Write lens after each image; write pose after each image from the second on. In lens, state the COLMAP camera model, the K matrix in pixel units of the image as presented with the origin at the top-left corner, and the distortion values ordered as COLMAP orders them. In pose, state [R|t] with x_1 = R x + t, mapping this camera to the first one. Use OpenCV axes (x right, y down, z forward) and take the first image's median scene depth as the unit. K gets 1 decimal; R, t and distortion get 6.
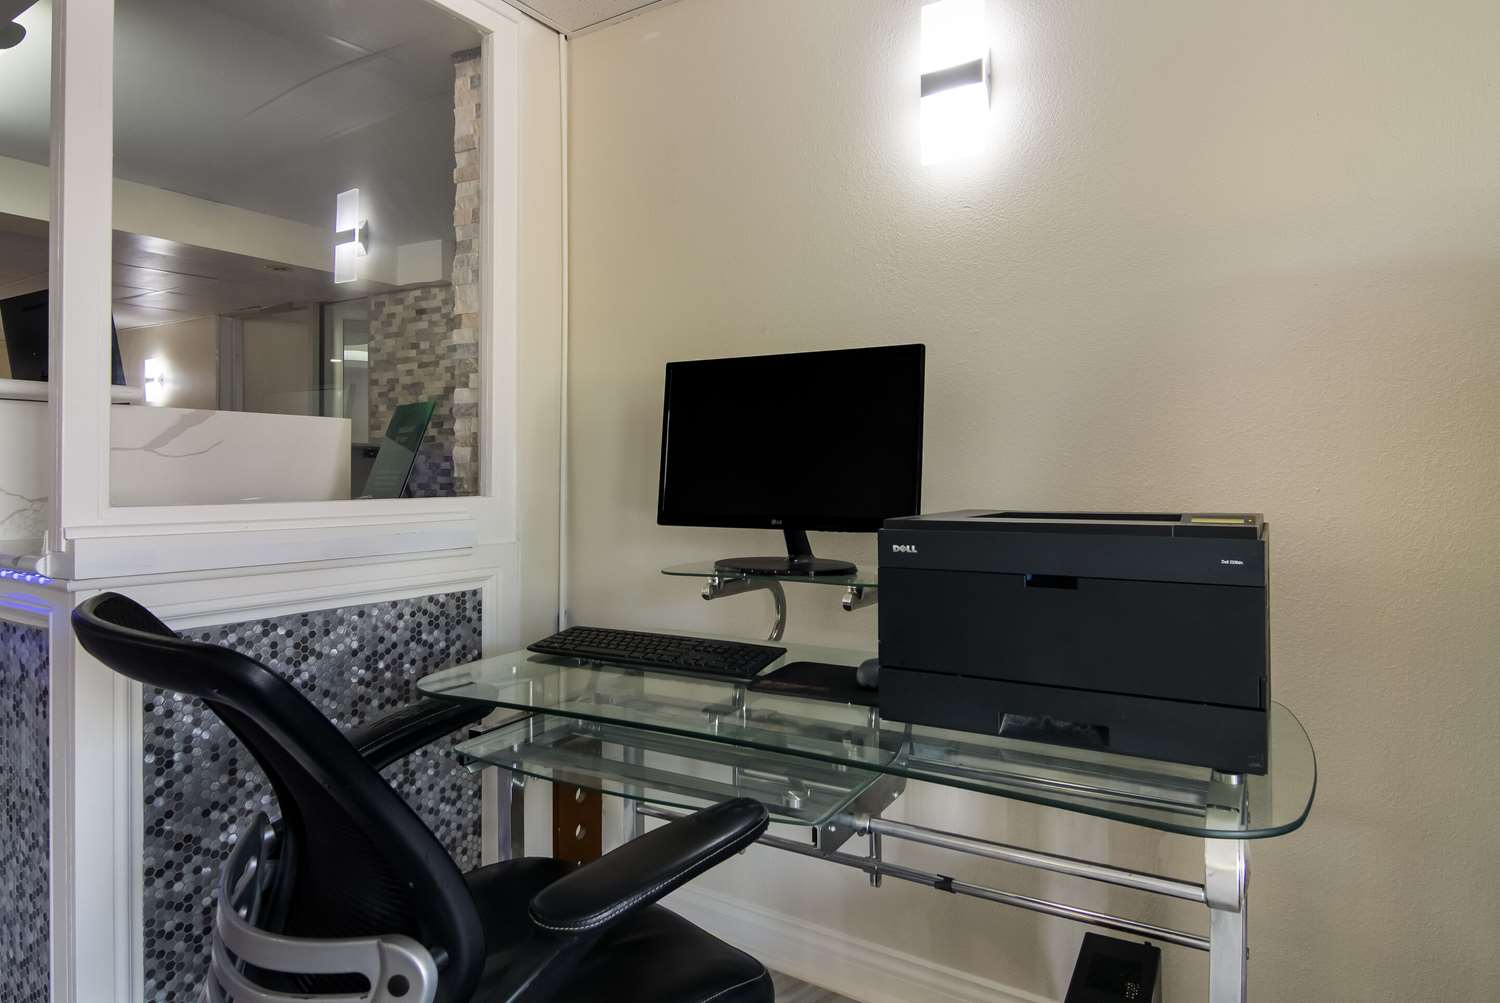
lens RADIAL K [[896.0, 0, 751.6], [0, 896.0, 495.3], [0, 0, 1]] dist [0.005866, -0.008735]
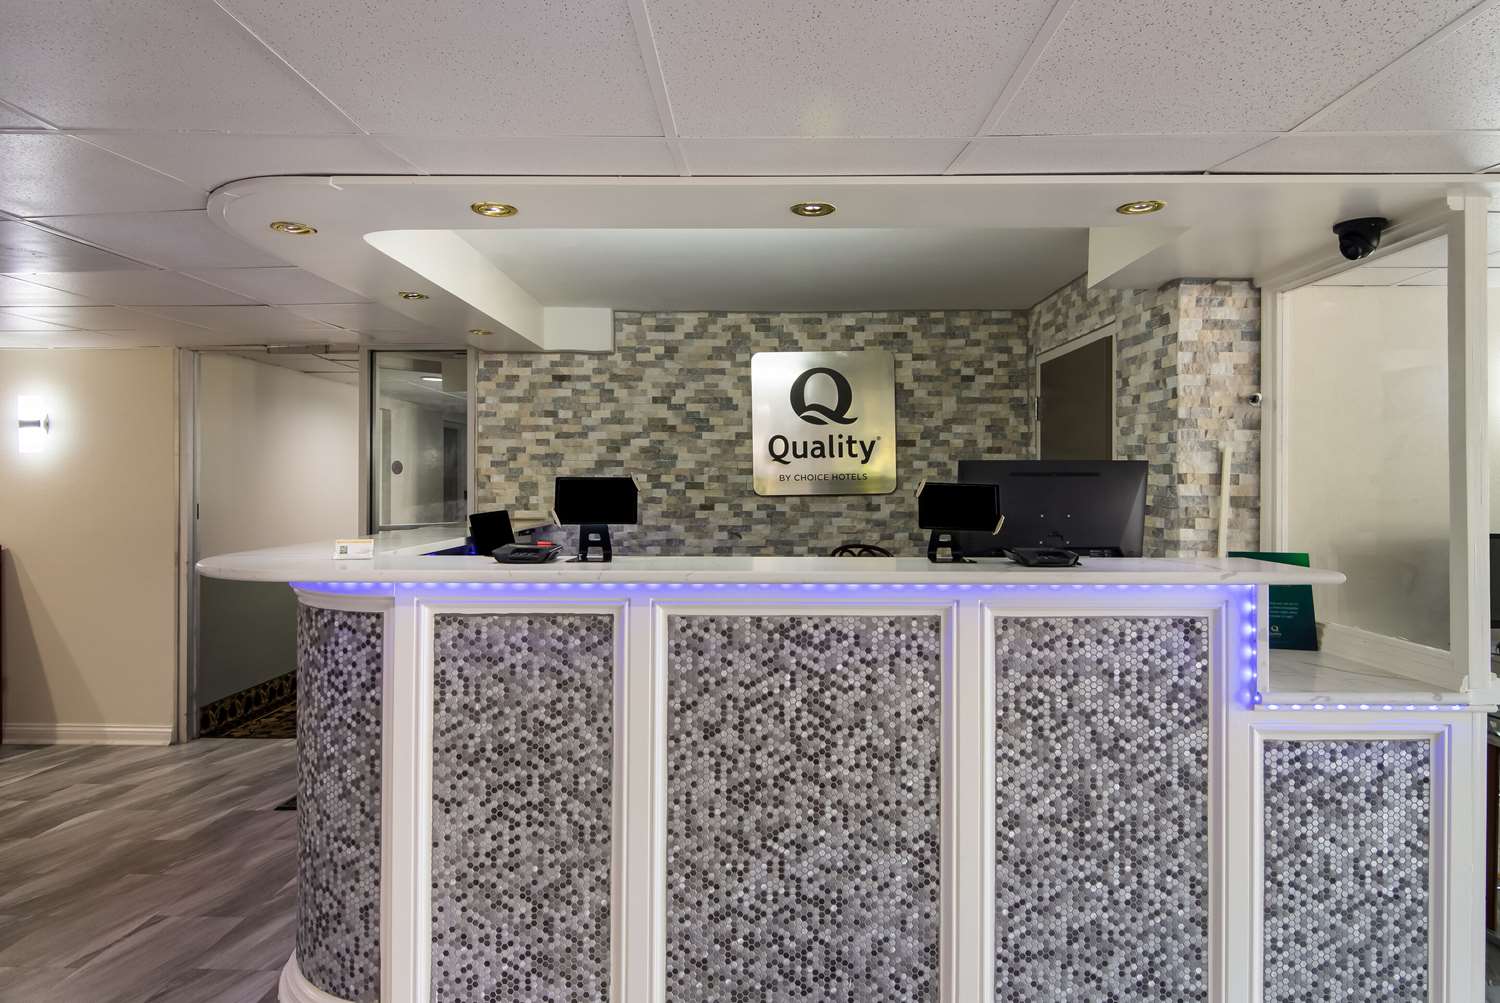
lens RADIAL K [[896.0, 0, 751.1], [0, 896.0, 485.6], [0, 0, 1]] dist [0.005866, -0.008735]
pose [[0.854162, -0.003441, 0.519996, -0.680155], [0.010815, 0.999879, -0.011148, -0.079674], [-0.519895, 0.015145, 0.854096, 0.100619]]
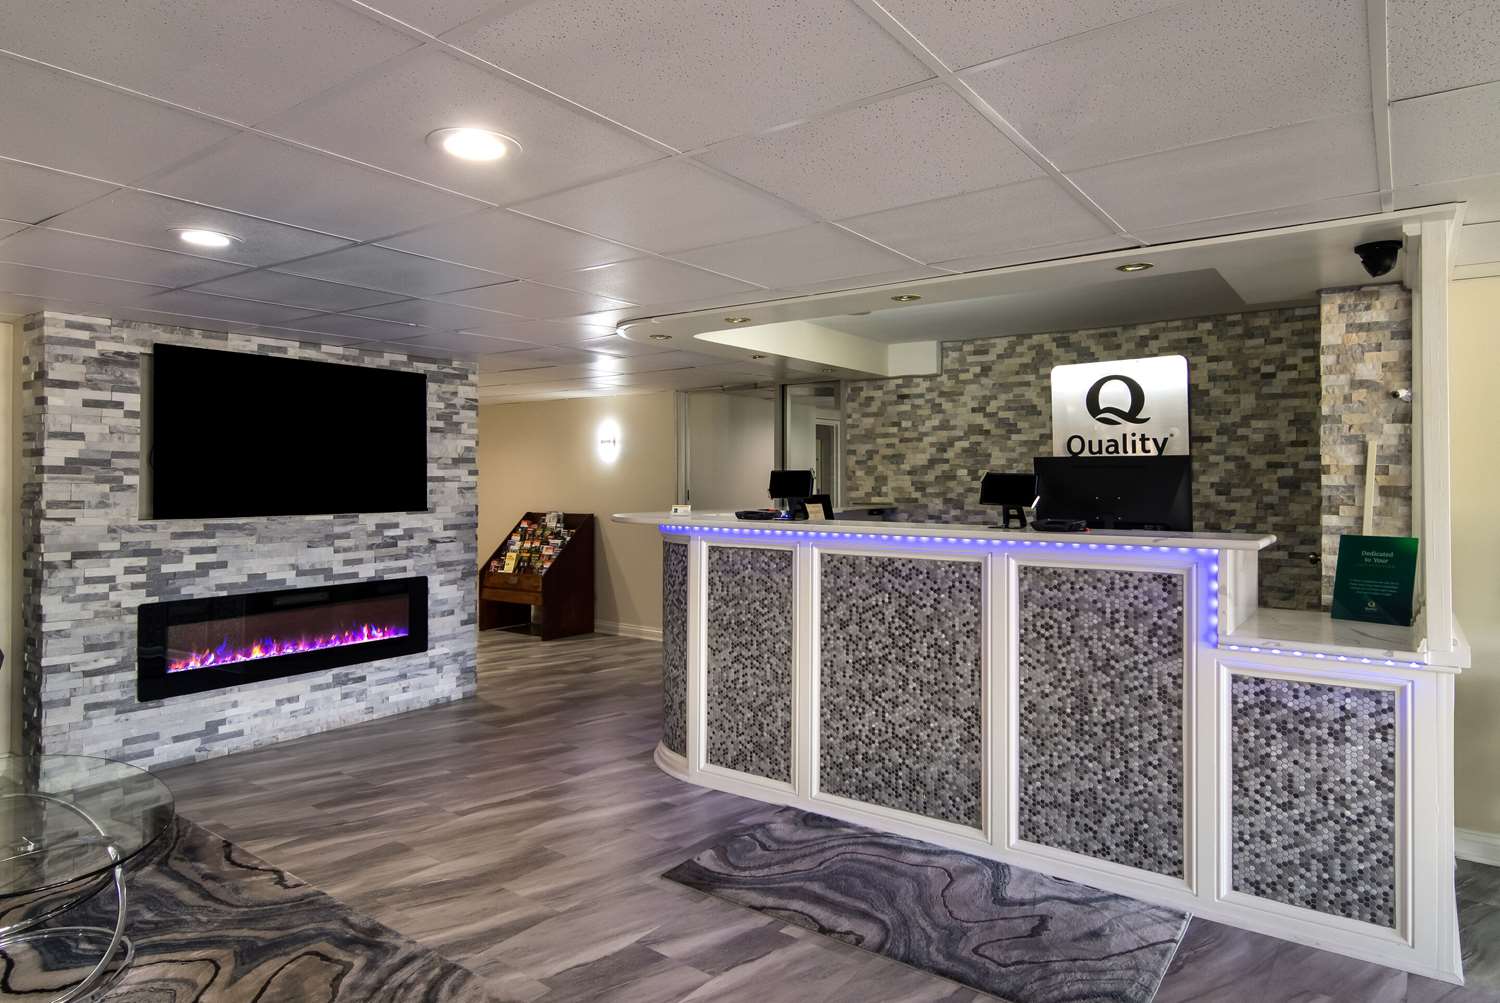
lens RADIAL K [[896.0, 0, 743.7], [0, 896.0, 487.7], [0, 0, 1]] dist [0.005866, -0.008735]
pose [[0.997790, -0.001067, -0.066442, -0.501598], [0.000451, 0.999957, -0.009277, -0.068264], [0.066449, 0.009226, 0.997747, -0.237647]]
